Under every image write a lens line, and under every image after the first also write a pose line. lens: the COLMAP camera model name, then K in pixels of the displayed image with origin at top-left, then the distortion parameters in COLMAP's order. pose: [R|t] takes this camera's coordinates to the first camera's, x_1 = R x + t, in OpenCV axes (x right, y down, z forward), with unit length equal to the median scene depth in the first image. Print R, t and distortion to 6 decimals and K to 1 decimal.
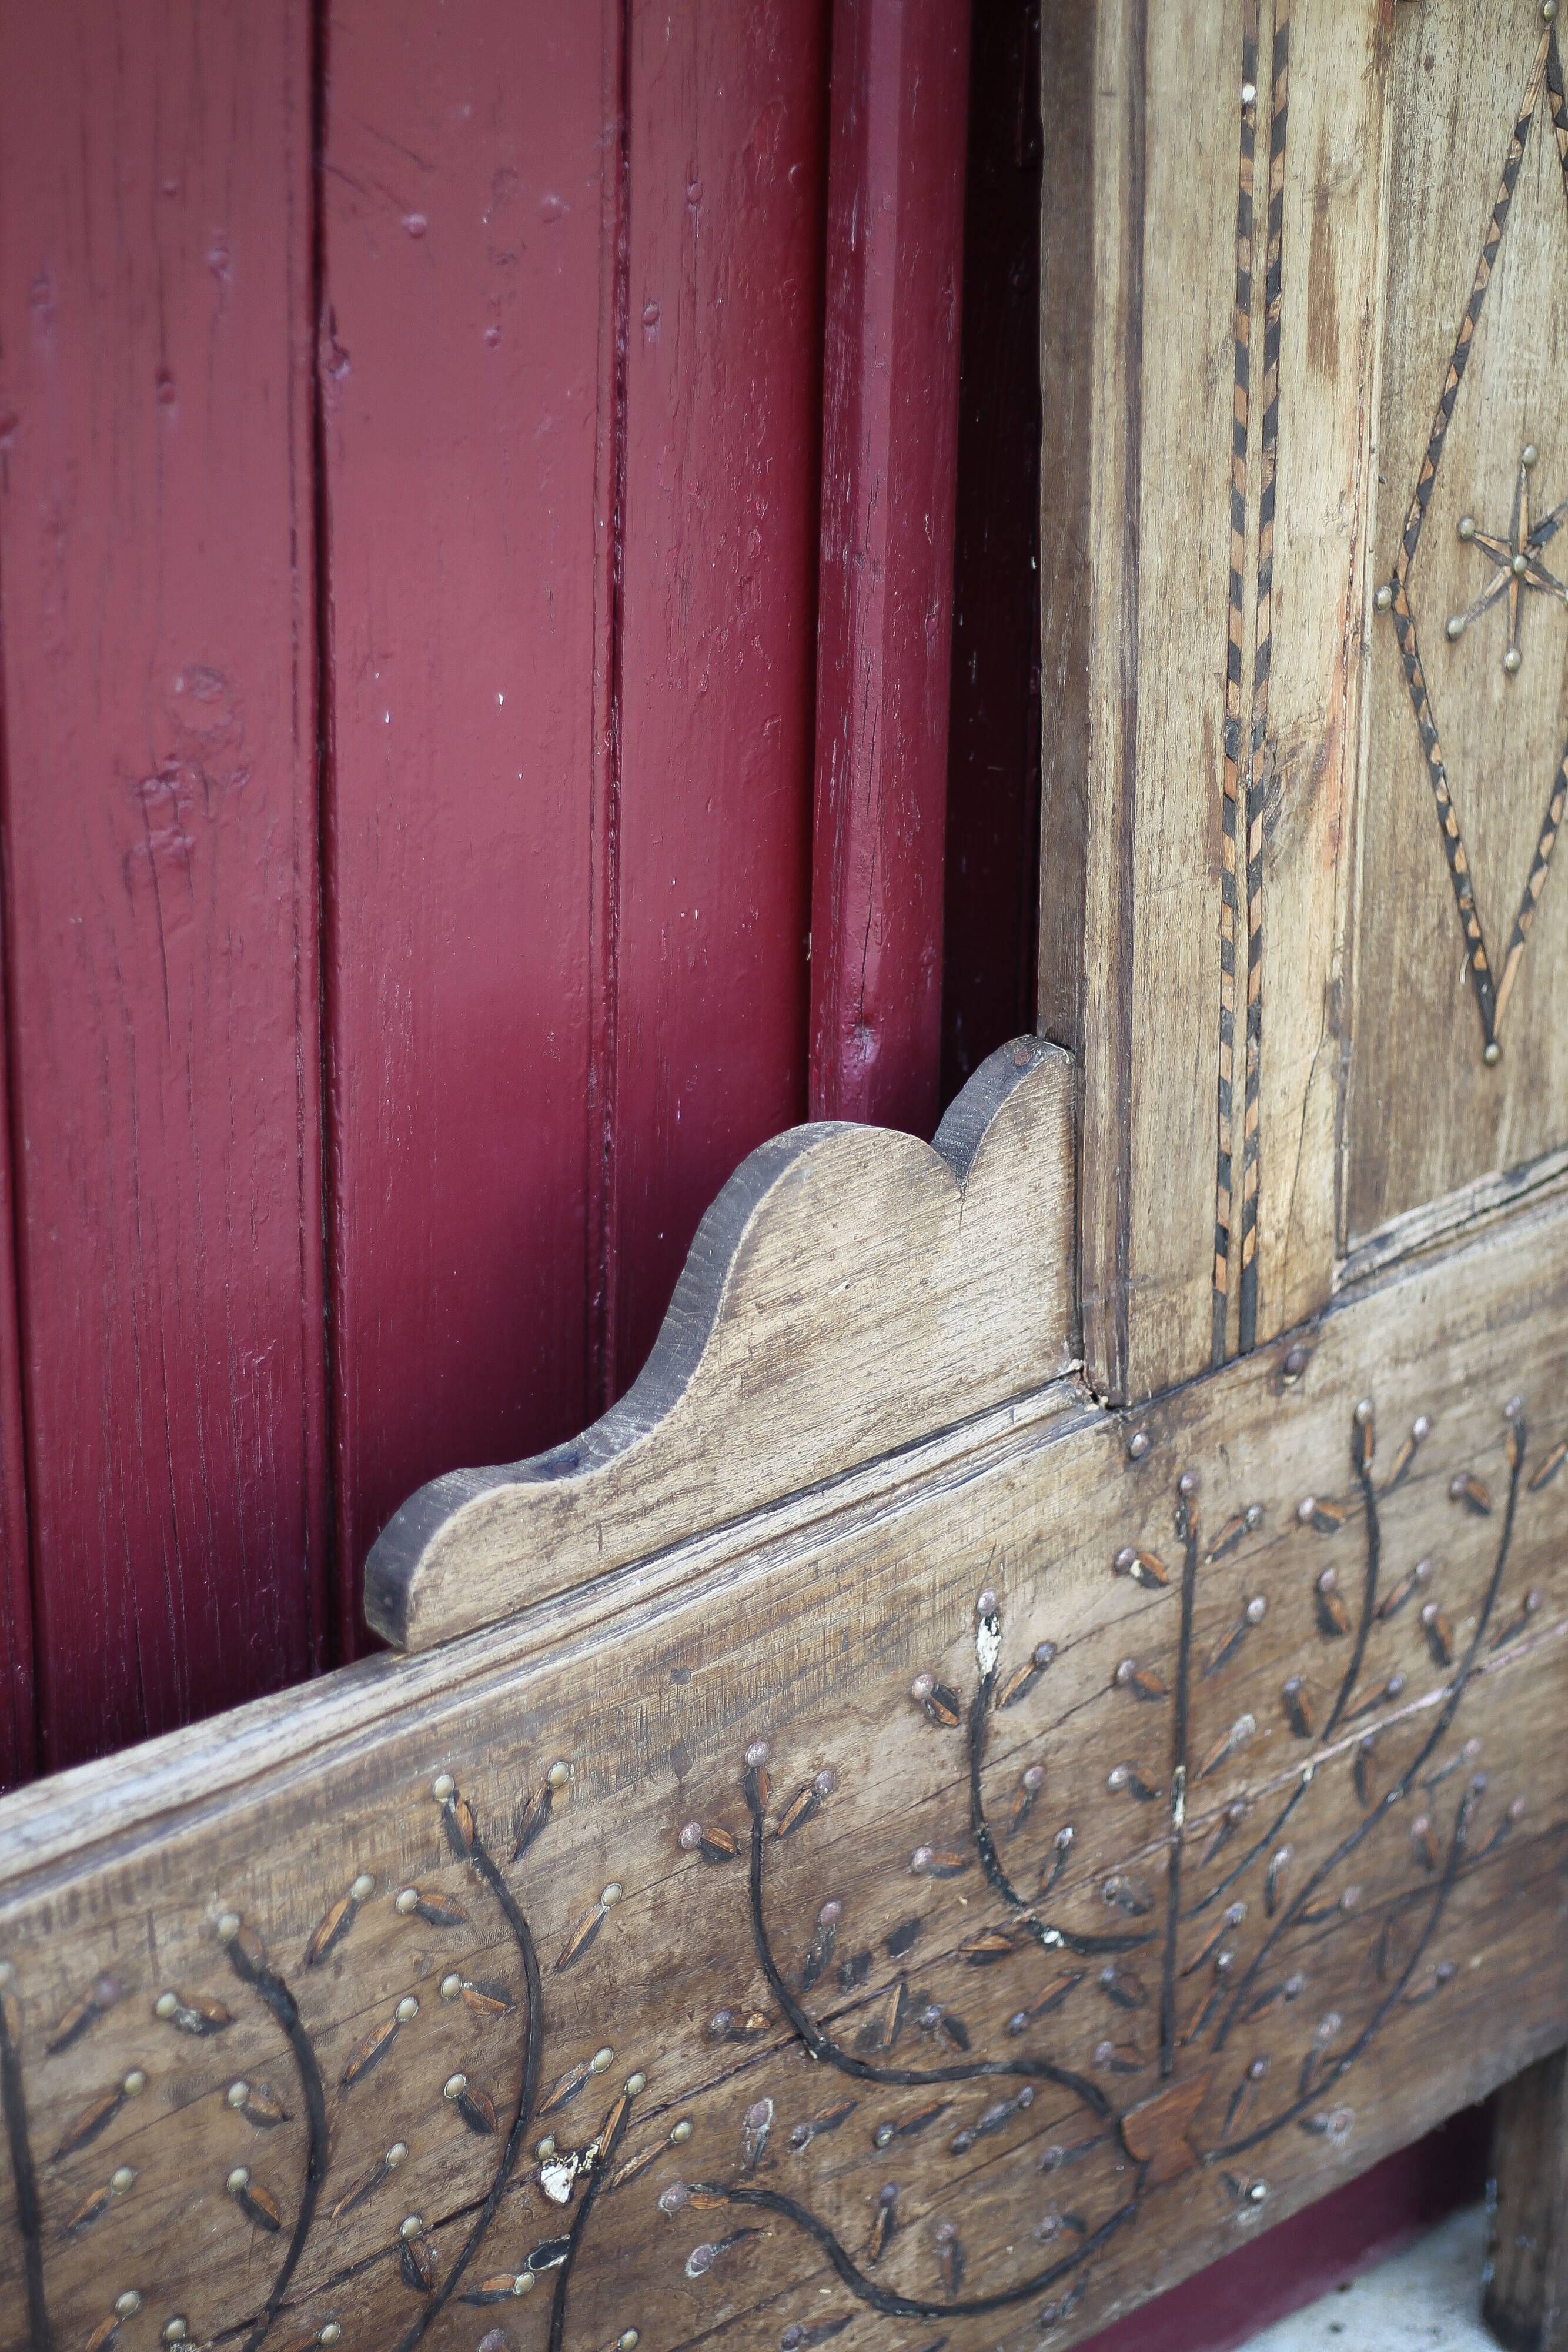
lens RADIAL K [[4477.5, 0, 790.6], [0, 4477.5, 1161.3], [0, 0, 1]] dist [-0.130318, 0.000000]
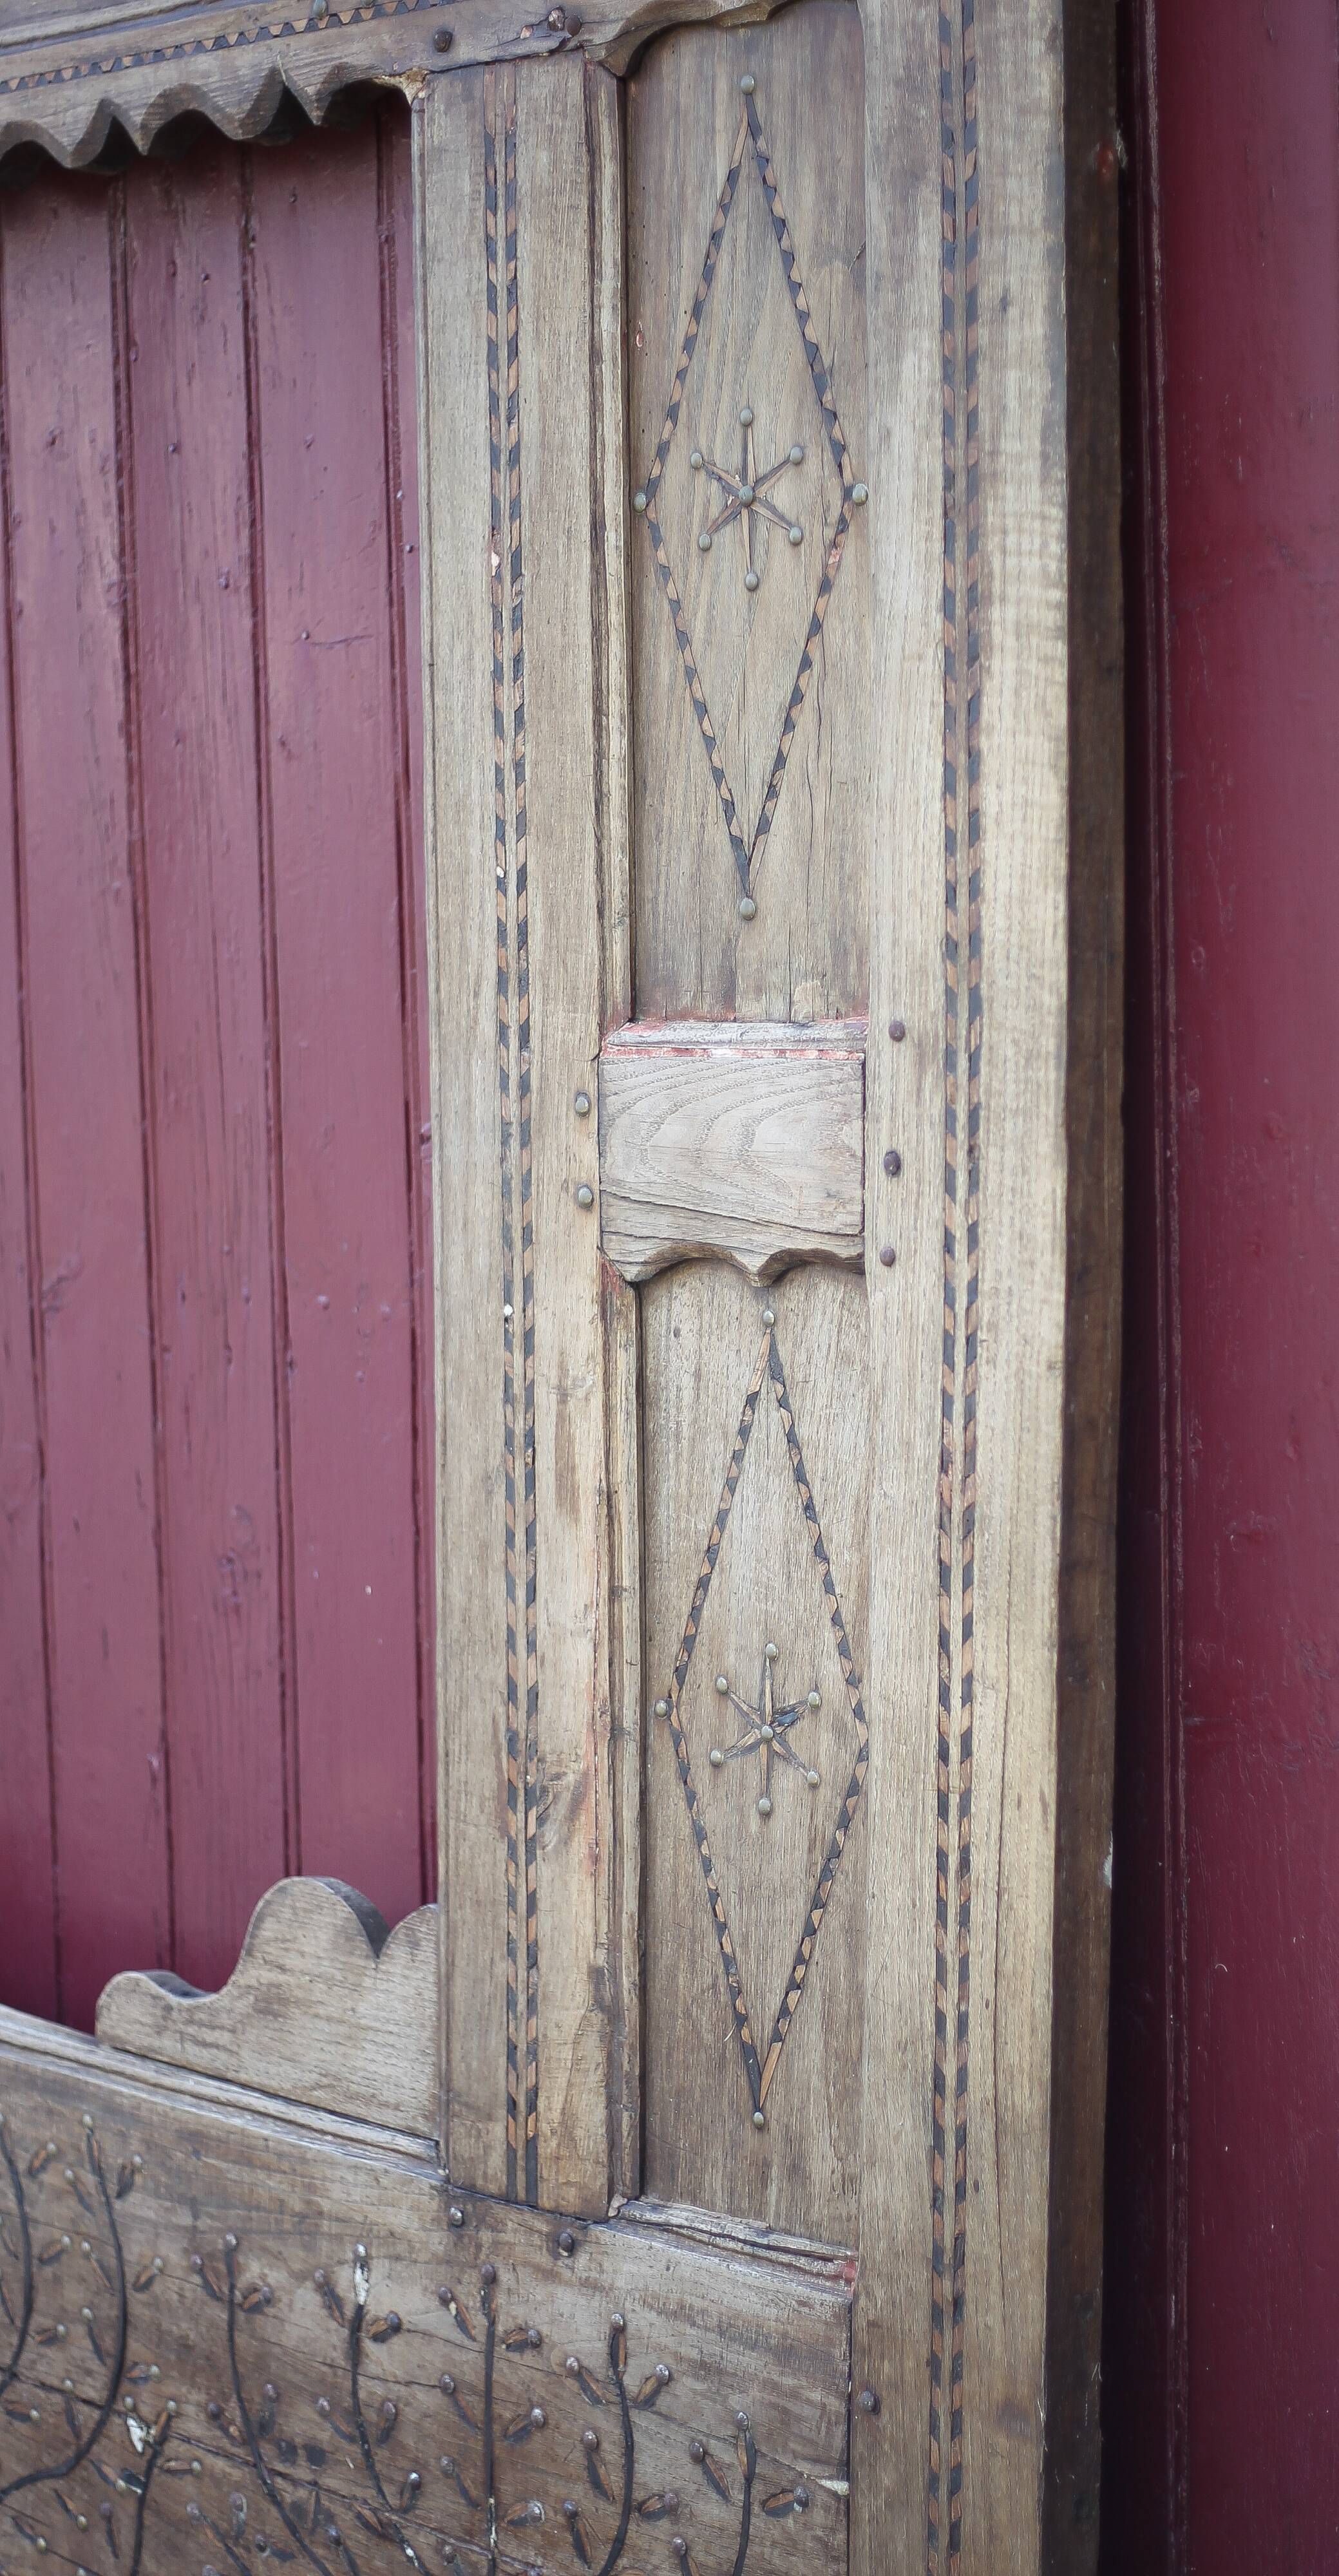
lens RADIAL K [[4828.3, 0, 880.3], [0, 4828.3, 1273.7], [0, 0, 1]] dist [-0.112760, 0.000000]
pose [[0.063957, 0.091650, -0.993735, 1.653604], [-0.404027, 0.912894, 0.058191, -0.372728], [0.912508, 0.397774, 0.095416, 0.879790]]
